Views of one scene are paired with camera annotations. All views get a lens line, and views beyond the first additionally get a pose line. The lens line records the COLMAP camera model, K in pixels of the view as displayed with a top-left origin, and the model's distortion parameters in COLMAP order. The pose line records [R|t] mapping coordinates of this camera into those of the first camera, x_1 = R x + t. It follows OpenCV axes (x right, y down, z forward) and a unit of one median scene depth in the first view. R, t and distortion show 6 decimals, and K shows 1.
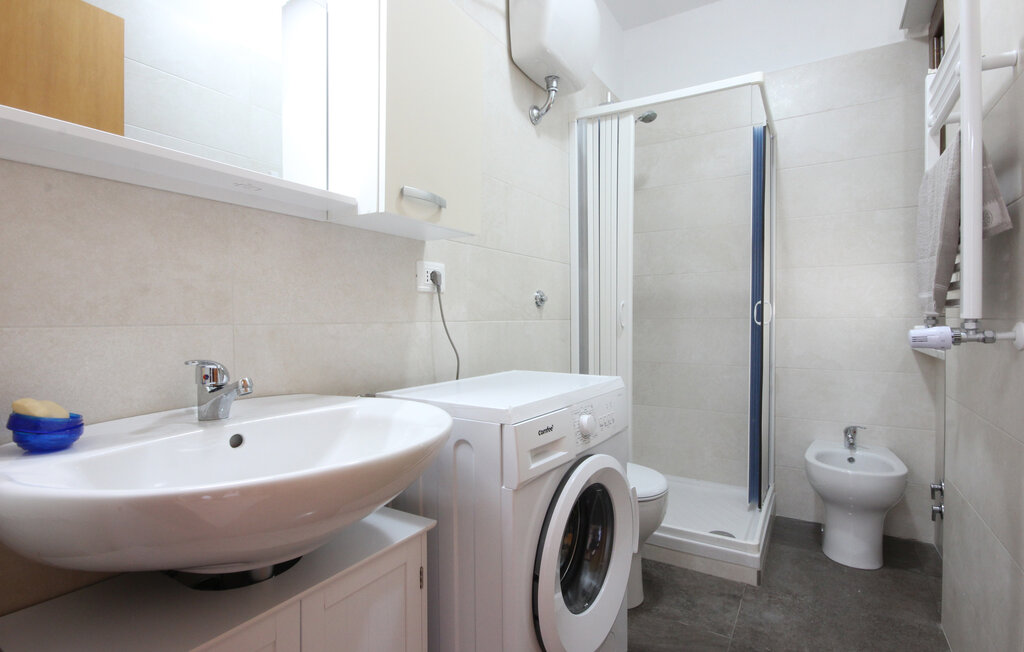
lens RADIAL K [[491.6, 0, 512.0], [0, 491.6, 326.0], [0, 0, 1]] dist [-0.000085, 0.000216]
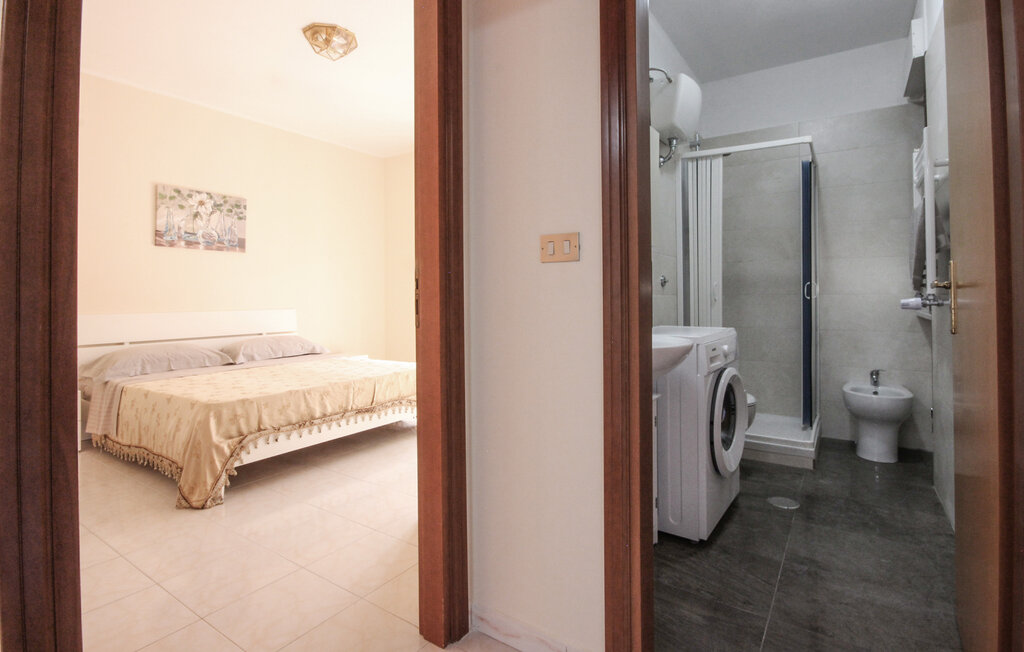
lens RADIAL K [[502.8, 0, 513.9], [0, 502.8, 287.2], [0, 0, 1]] dist [-0.001127, -0.000520]
pose [[0.999577, 0.002697, -0.028966, -0.349592], [-0.003606, 0.999501, -0.031392, 0.014021], [0.028867, 0.031483, 0.999087, -0.545538]]
